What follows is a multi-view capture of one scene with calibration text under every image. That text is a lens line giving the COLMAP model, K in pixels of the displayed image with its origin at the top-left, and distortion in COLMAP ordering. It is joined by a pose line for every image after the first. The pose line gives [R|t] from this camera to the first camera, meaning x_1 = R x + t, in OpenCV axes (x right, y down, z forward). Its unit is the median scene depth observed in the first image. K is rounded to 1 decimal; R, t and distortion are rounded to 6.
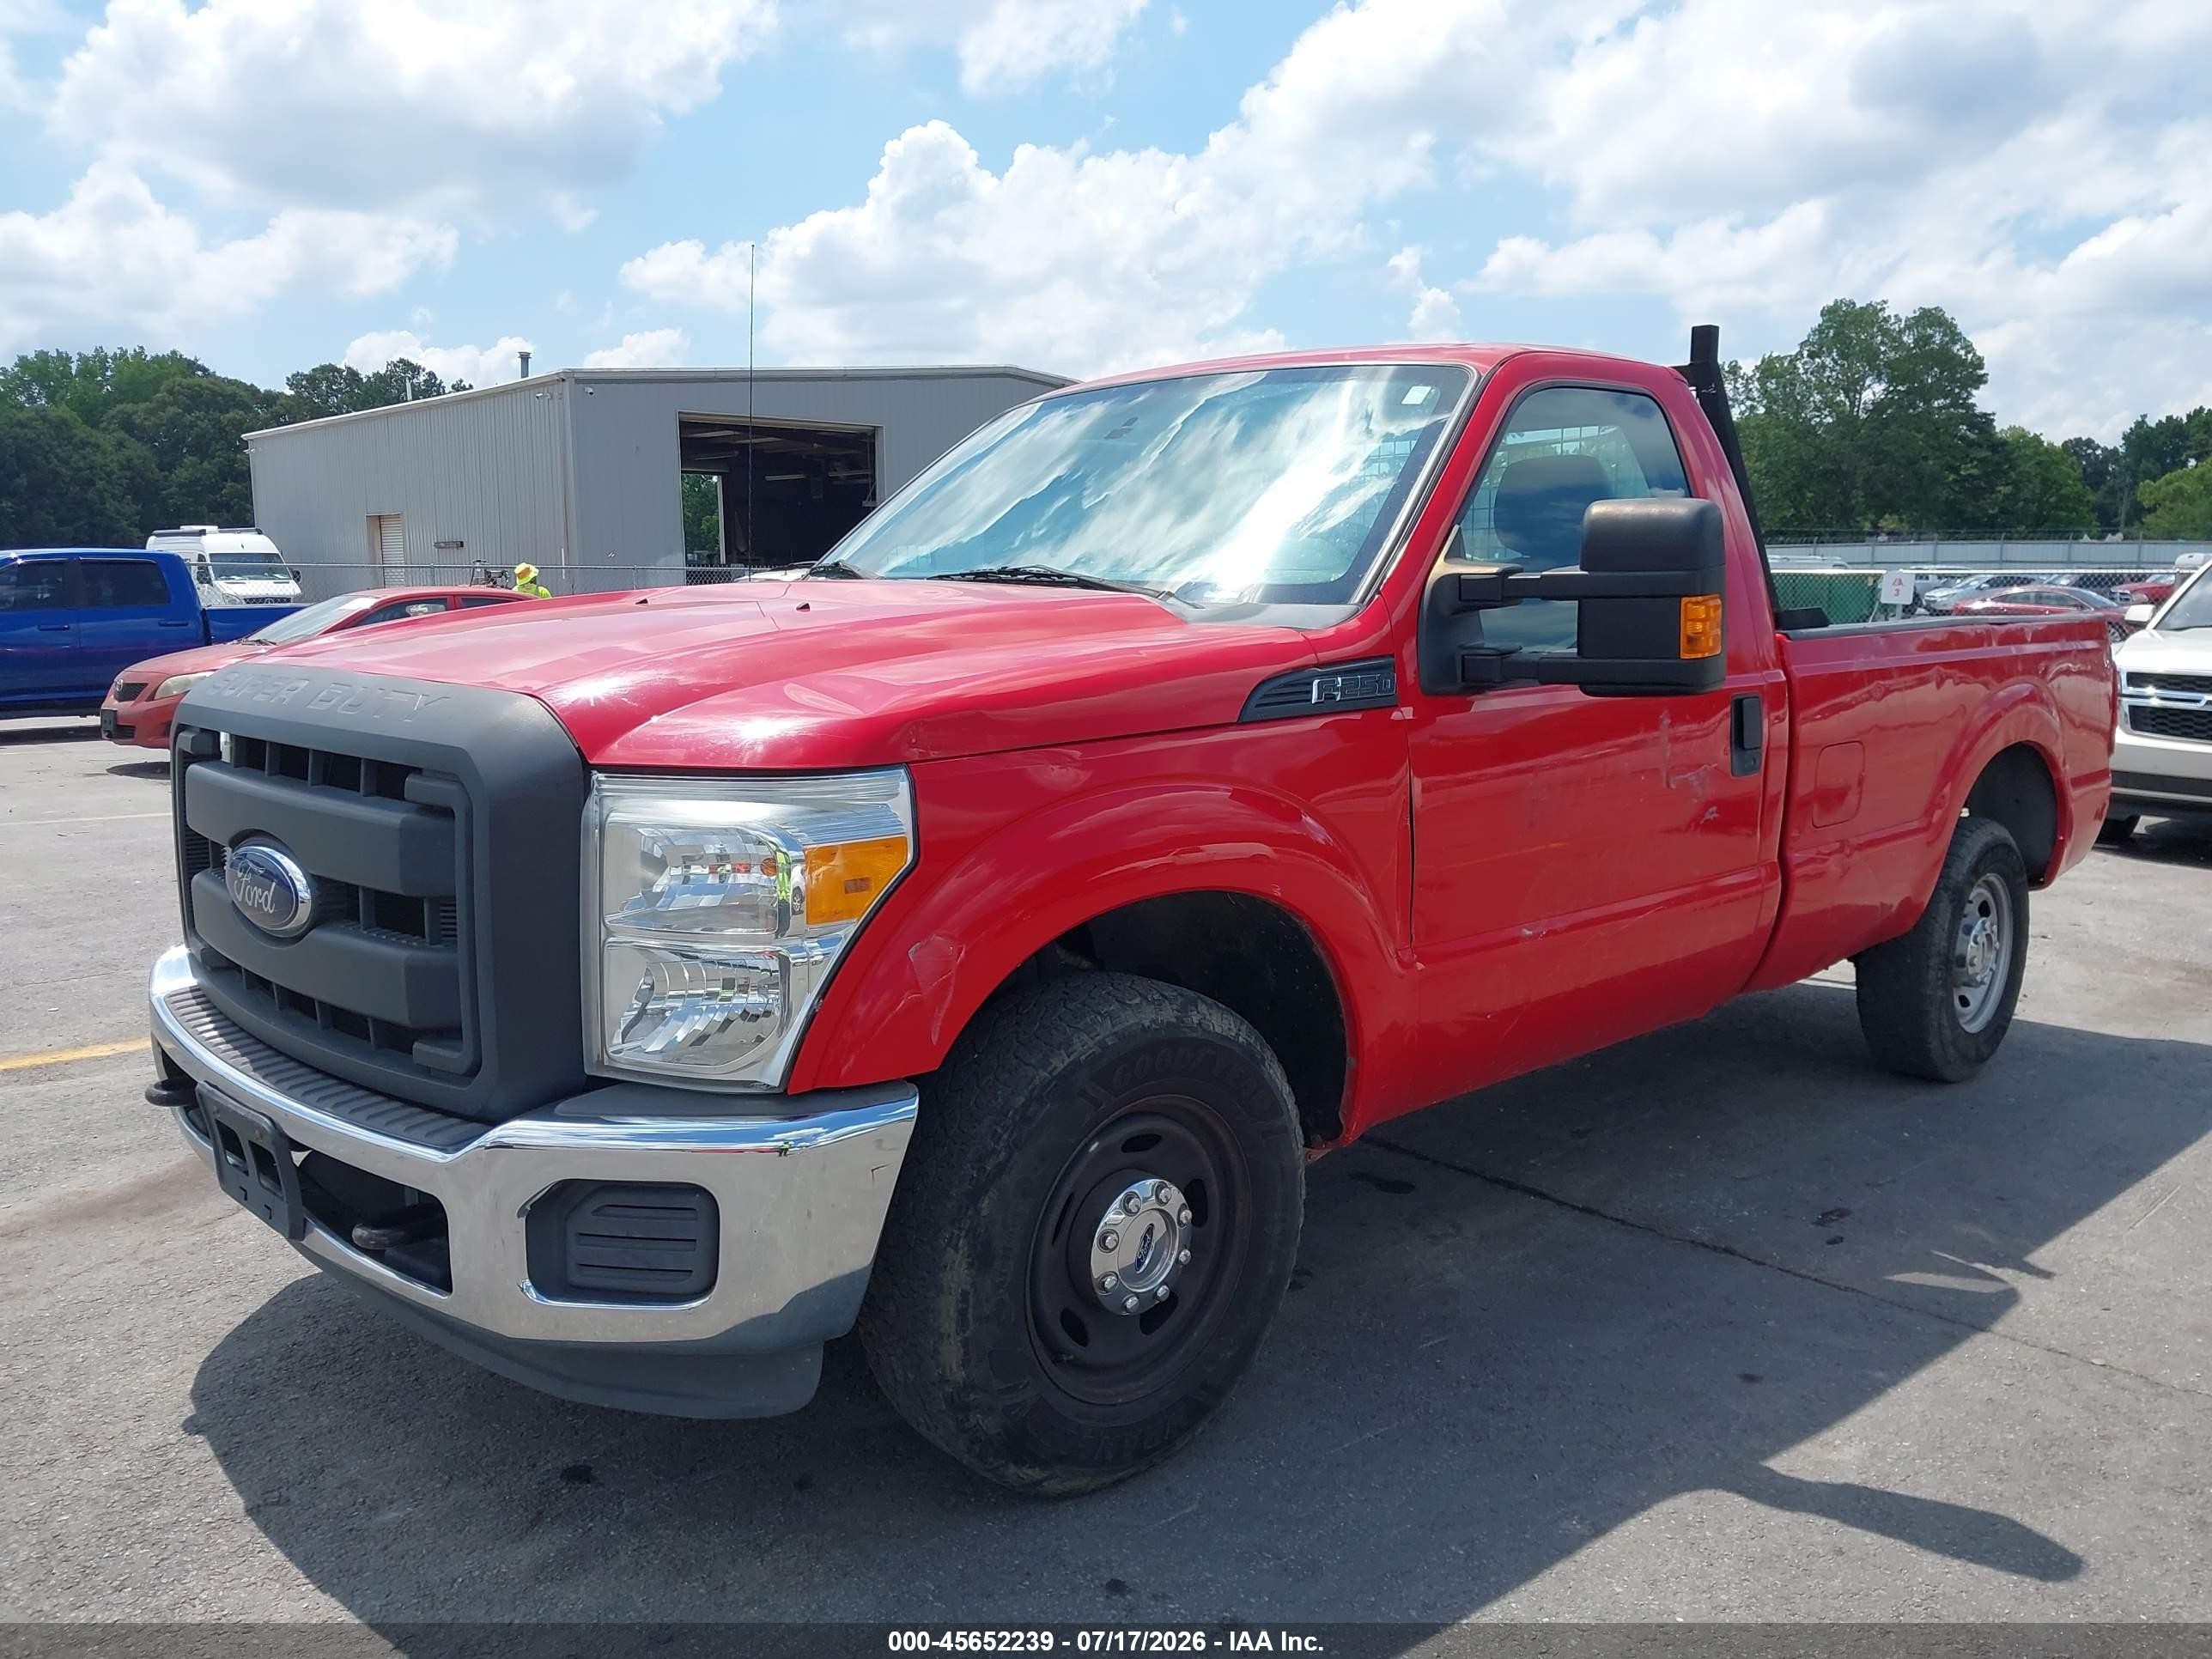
lens RADIAL K [[1807.4, 0, 1106.0], [0, 1807.4, 829.5], [0, 0, 1]] dist [0.017246, -0.001437]
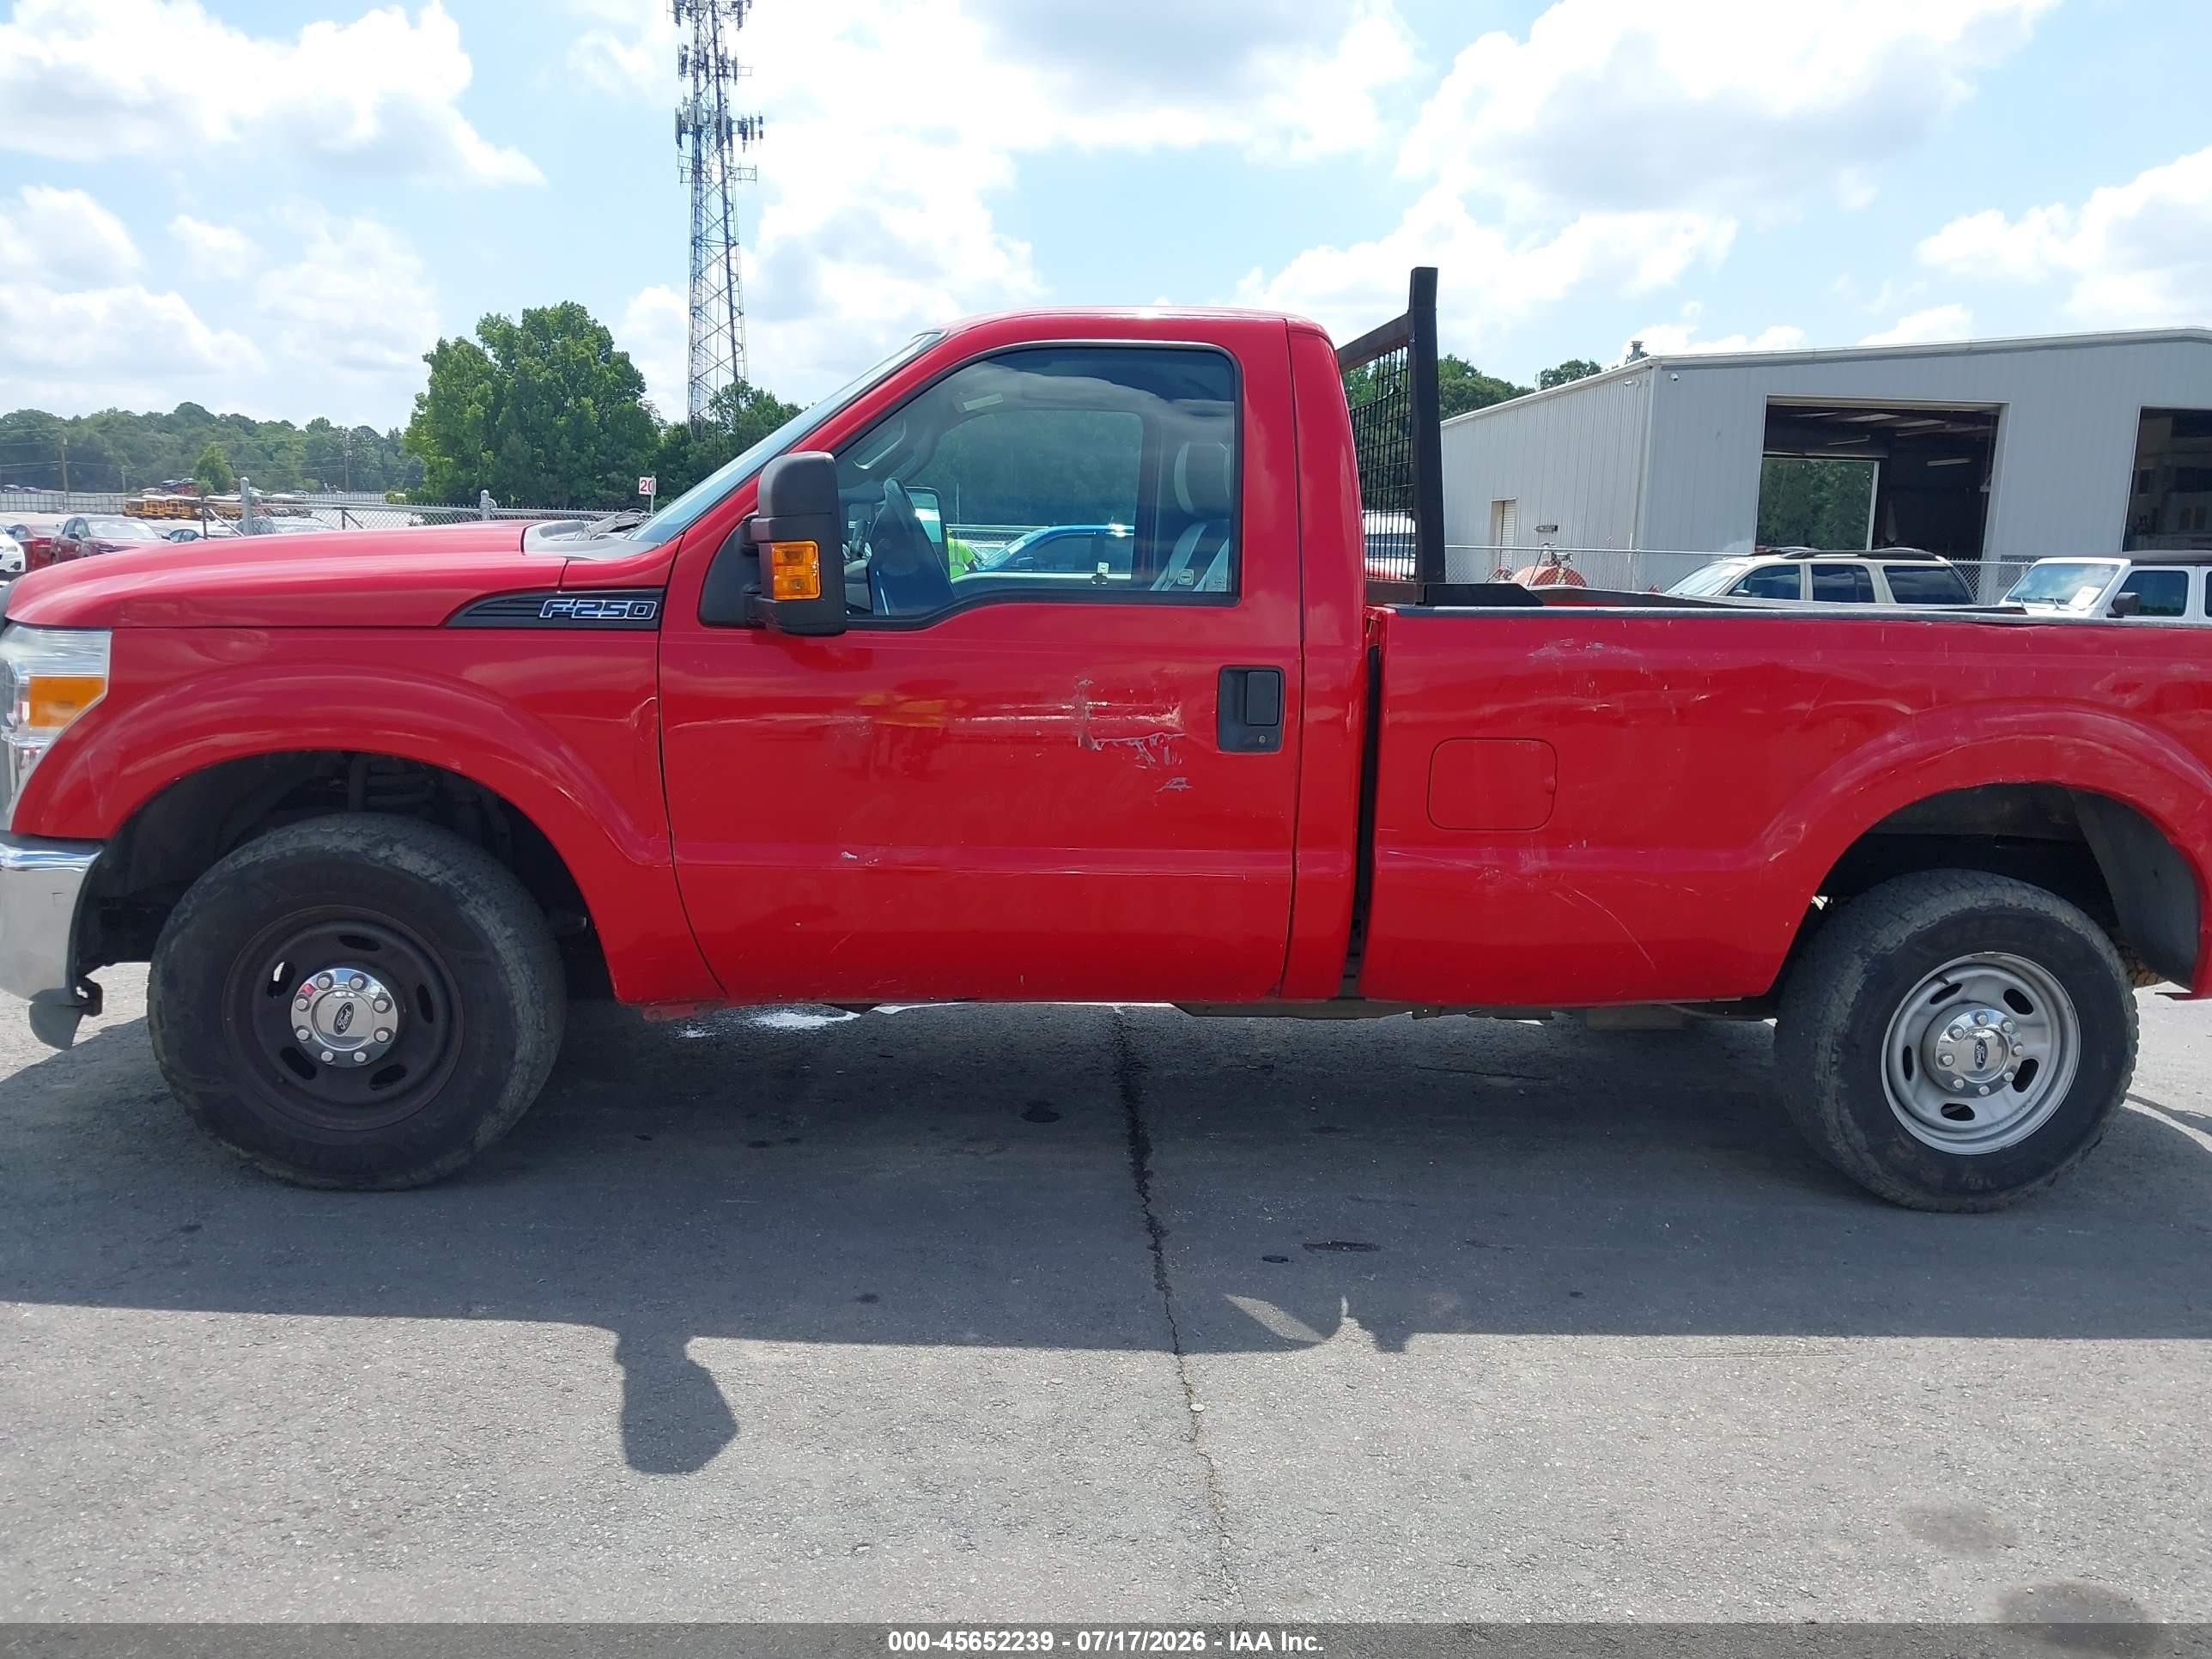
lens RADIAL K [[1807.4, 0, 1106.0], [0, 1807.4, 829.5], [0, 0, 1]] dist [0.017246, -0.001437]
pose [[0.770361, 0.122440, -0.625742, 1.197336], [-0.119349, 0.991734, 0.047122, -0.032815], [0.626339, 0.038380, 0.778606, 0.295538]]
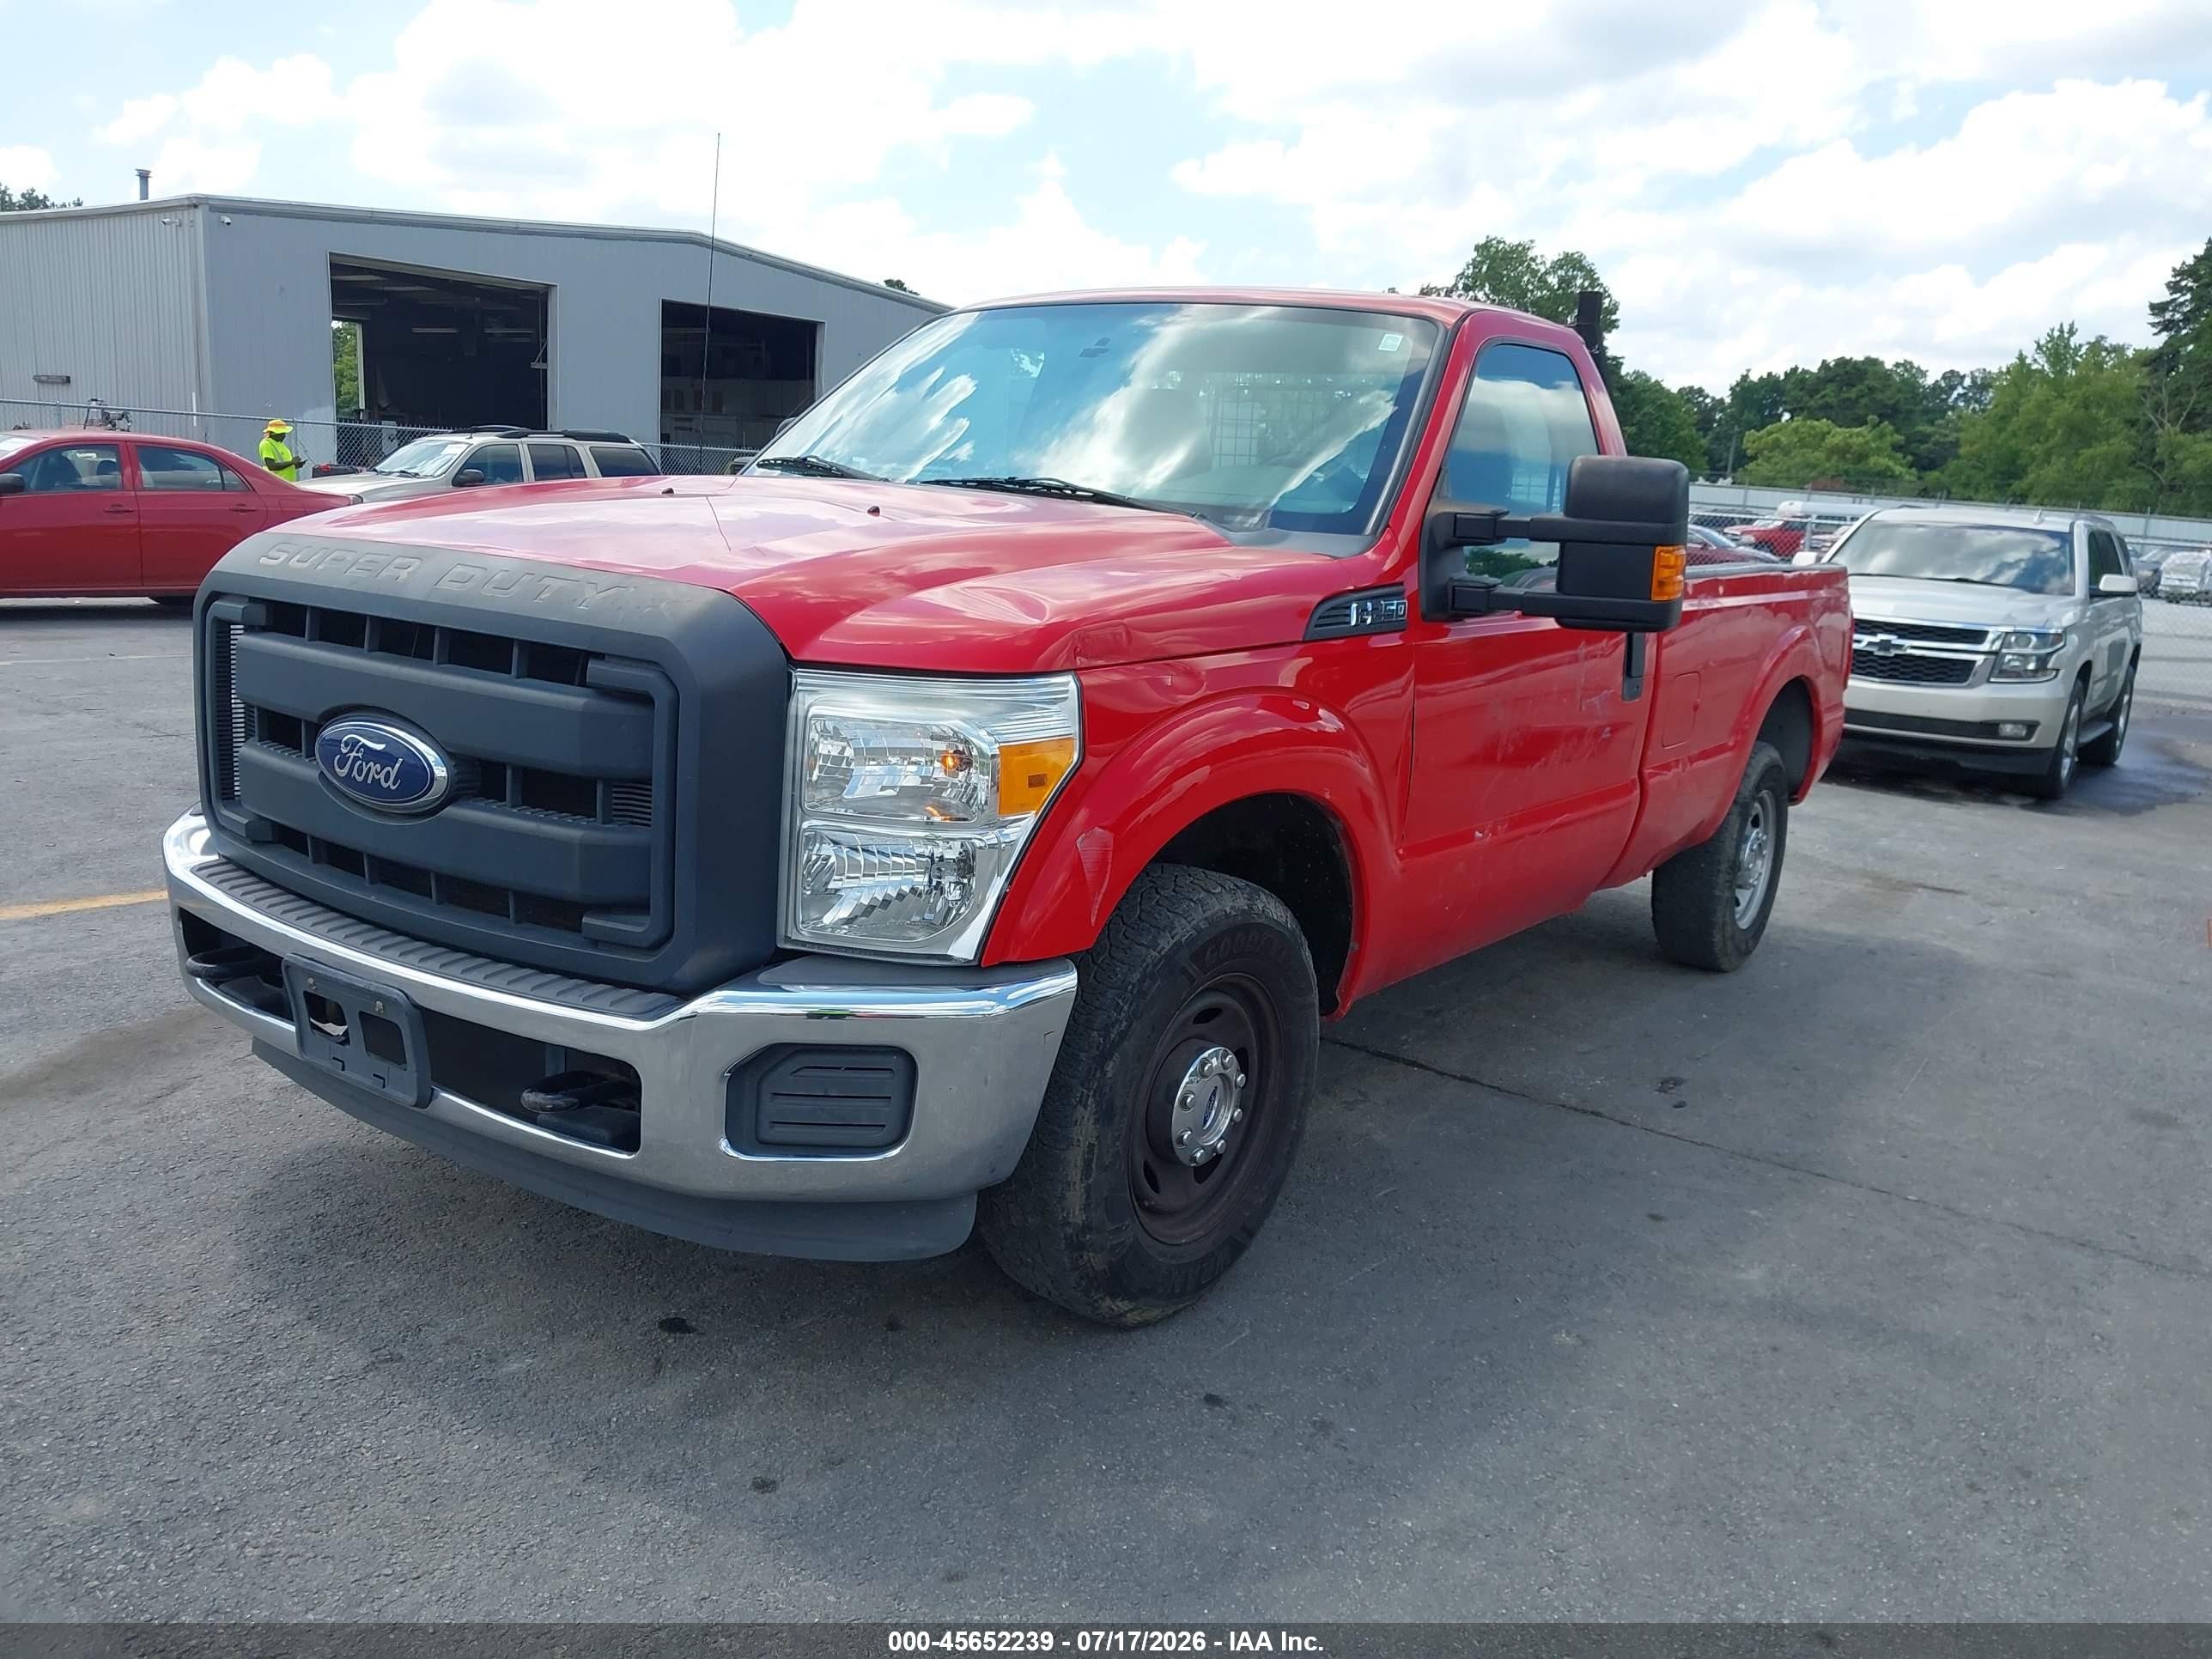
lens RADIAL K [[1775.8, 0, 1107.3], [0, 1775.8, 871.9], [0, 0, 1]] dist [0.065694, -0.109384]
pose [[0.981512, 0.018379, 0.190517, -0.241847], [-0.034080, 0.996255, 0.079465, -0.000769], [-0.188343, -0.084489, 0.978462, -0.056268]]
